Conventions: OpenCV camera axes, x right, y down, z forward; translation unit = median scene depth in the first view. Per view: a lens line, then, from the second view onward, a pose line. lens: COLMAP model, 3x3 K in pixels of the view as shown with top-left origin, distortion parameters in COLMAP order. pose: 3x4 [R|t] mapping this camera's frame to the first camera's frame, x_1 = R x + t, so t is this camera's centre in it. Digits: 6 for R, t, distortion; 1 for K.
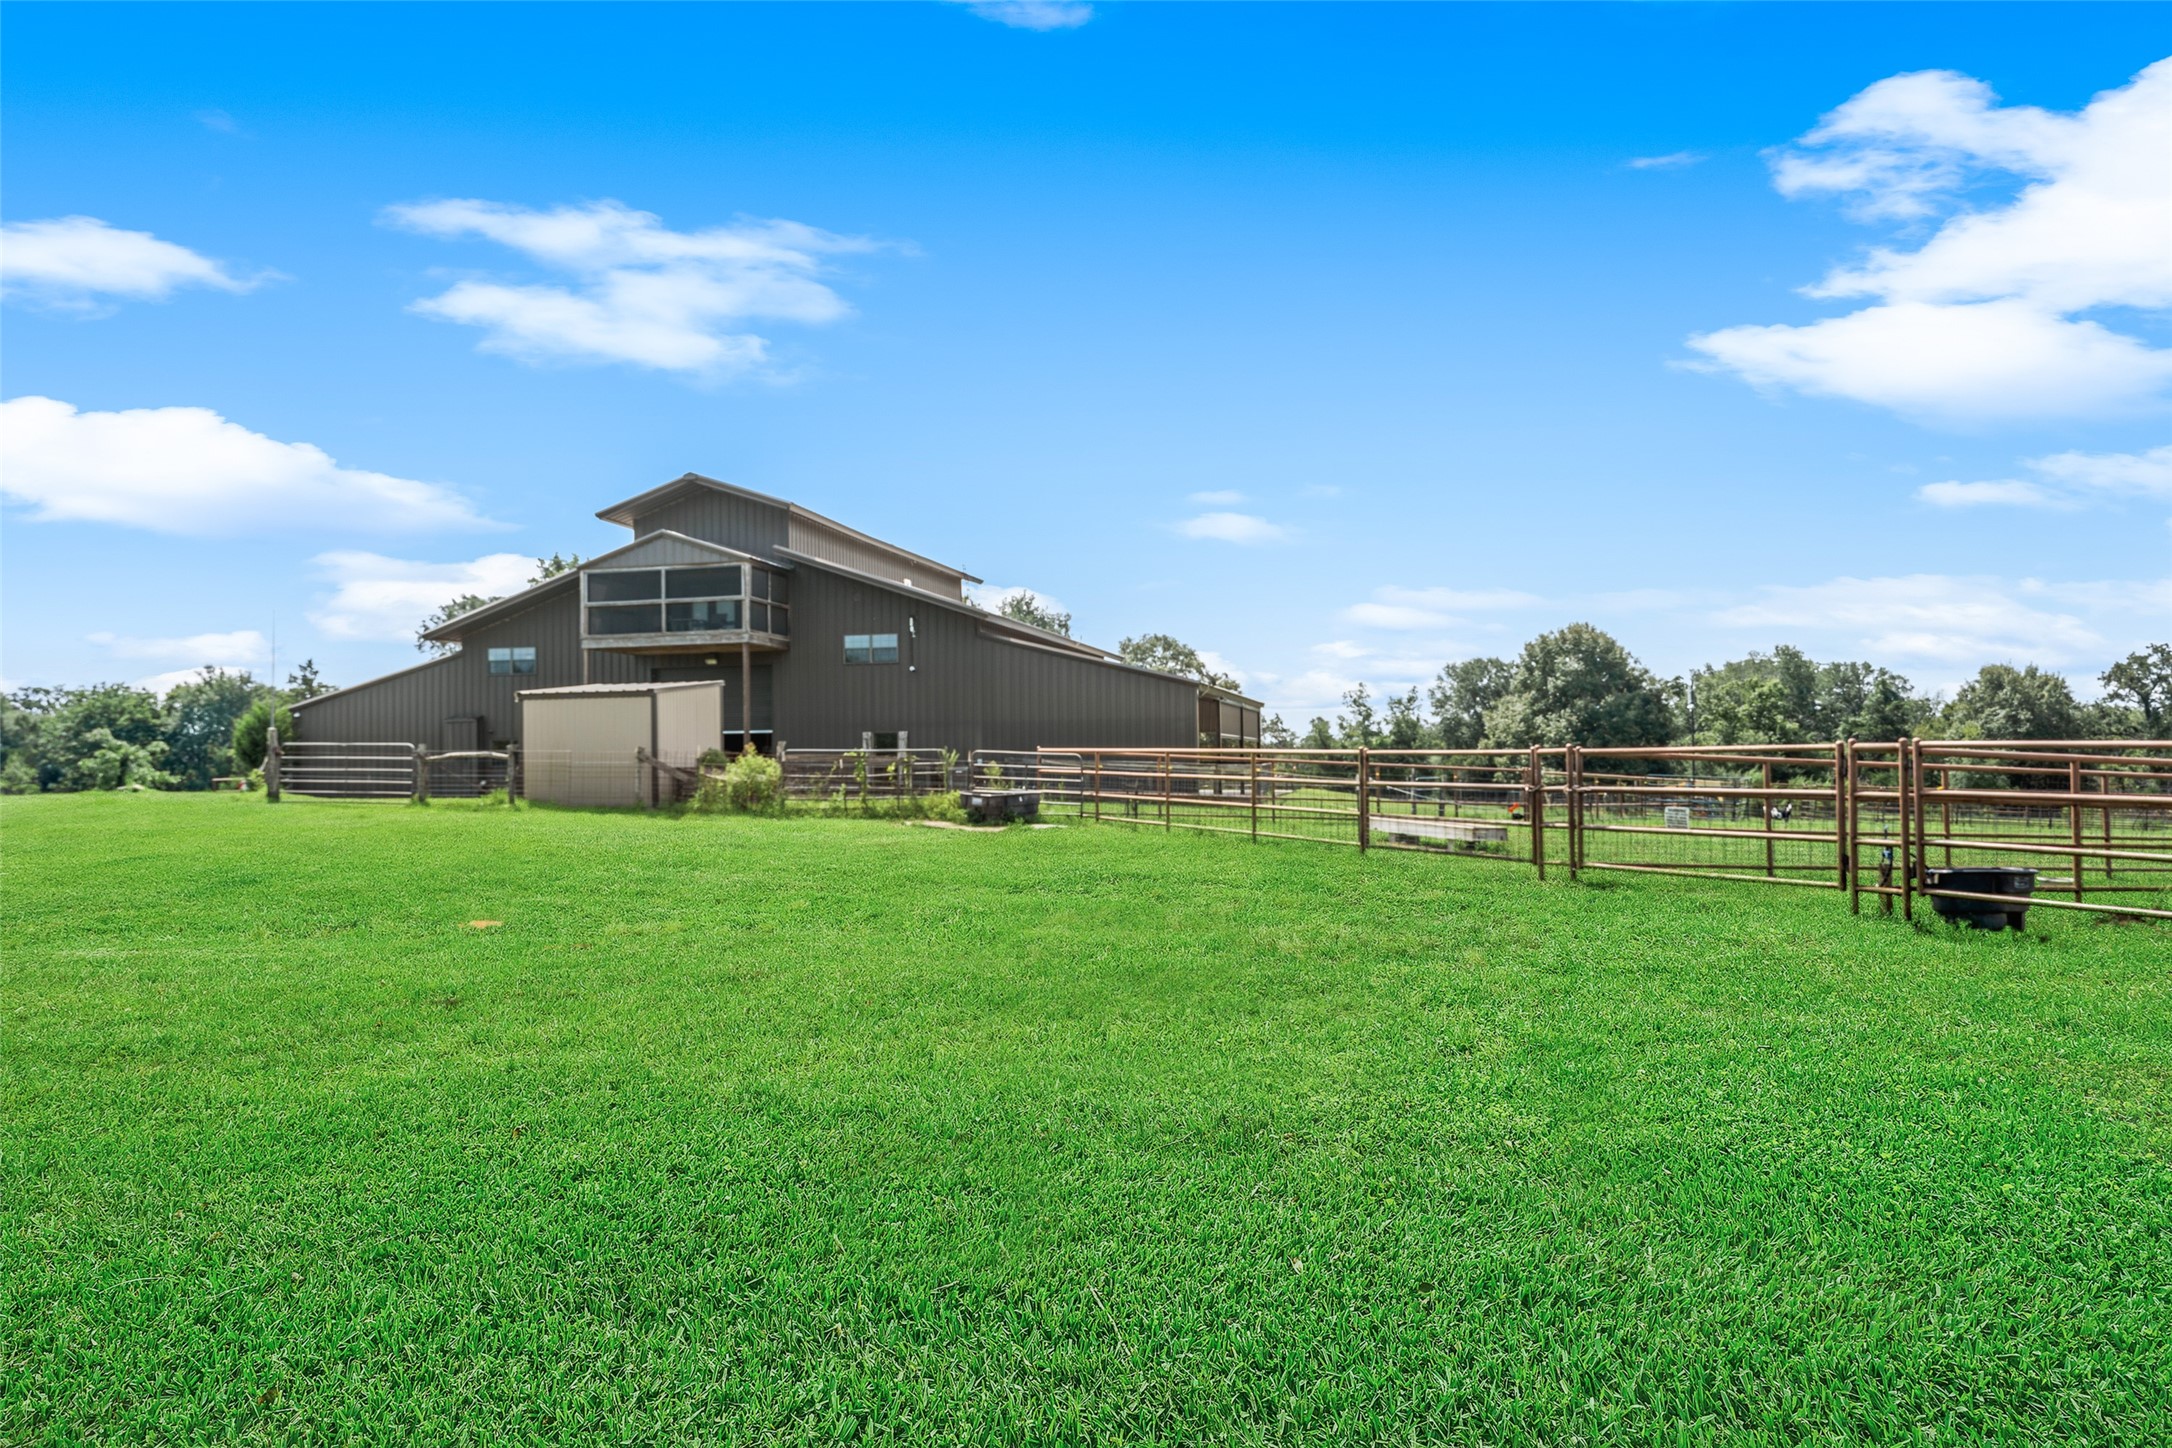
lens RADIAL K [[1487.9, 0, 1094.9], [0, 1487.9, 737.4], [0, 0, 1]] dist [0.000452, -0.000431]
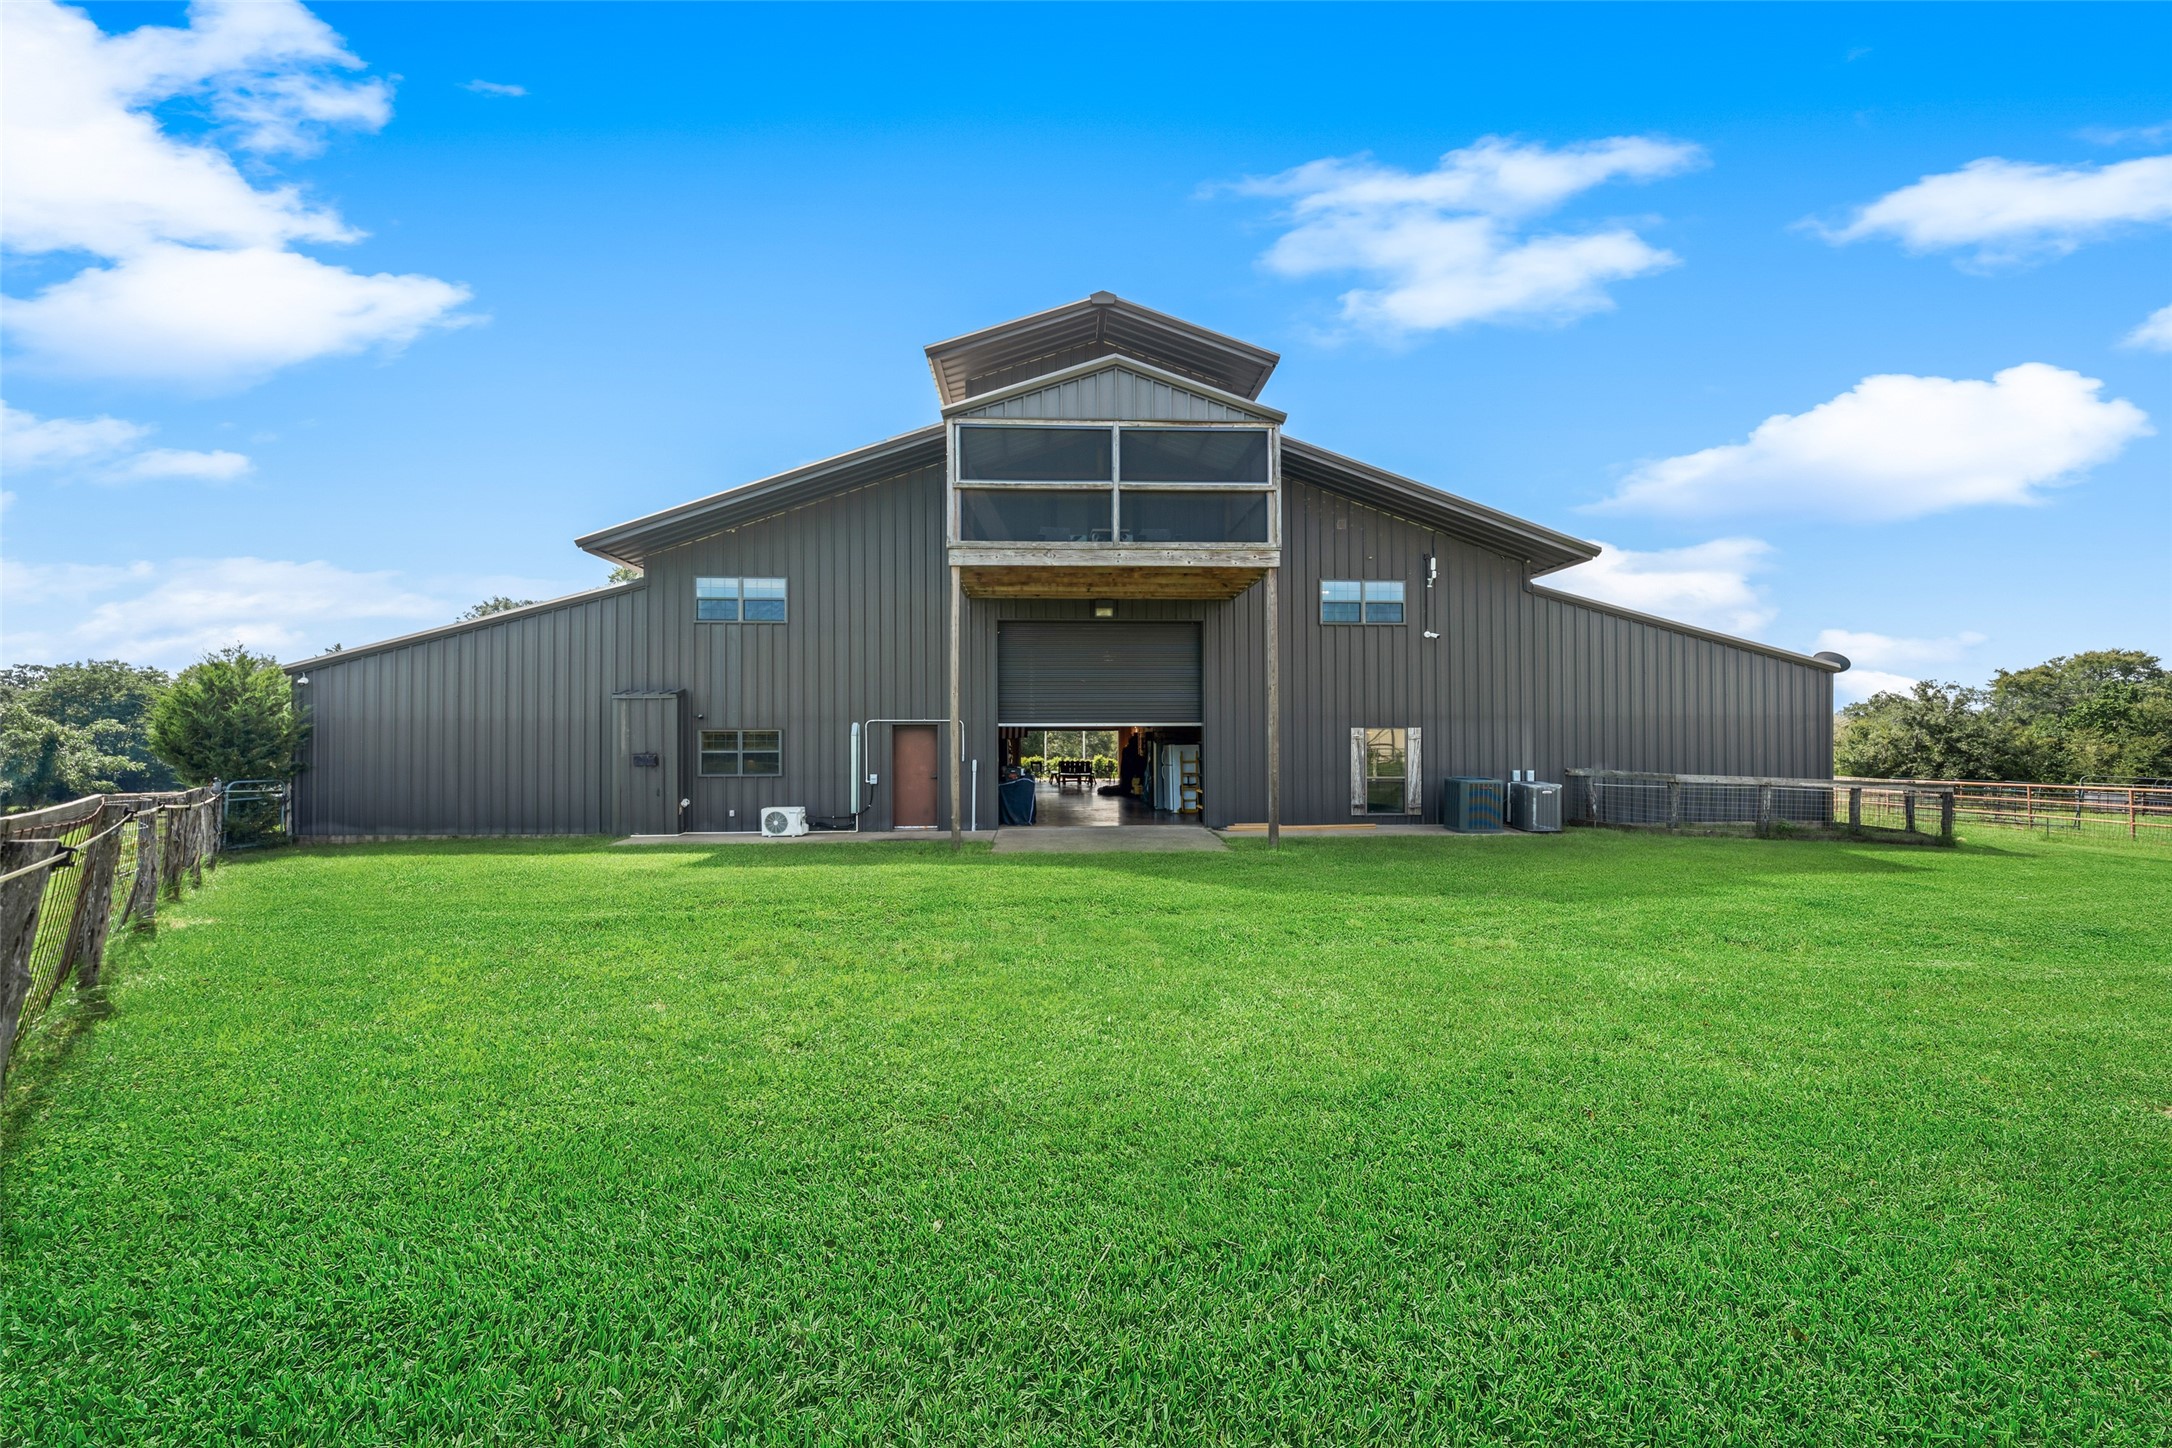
lens RADIAL K [[804.0, 0, 1084.0], [0, 804.0, 724.2], [0, 0, 1]] dist [0.000401, 0.000060]
pose [[0.965508, 0.016611, 0.259843, -0.362014], [-0.016374, 0.999861, -0.003075, -0.002623], [-0.259858, -0.001286, 0.965646, 0.690441]]
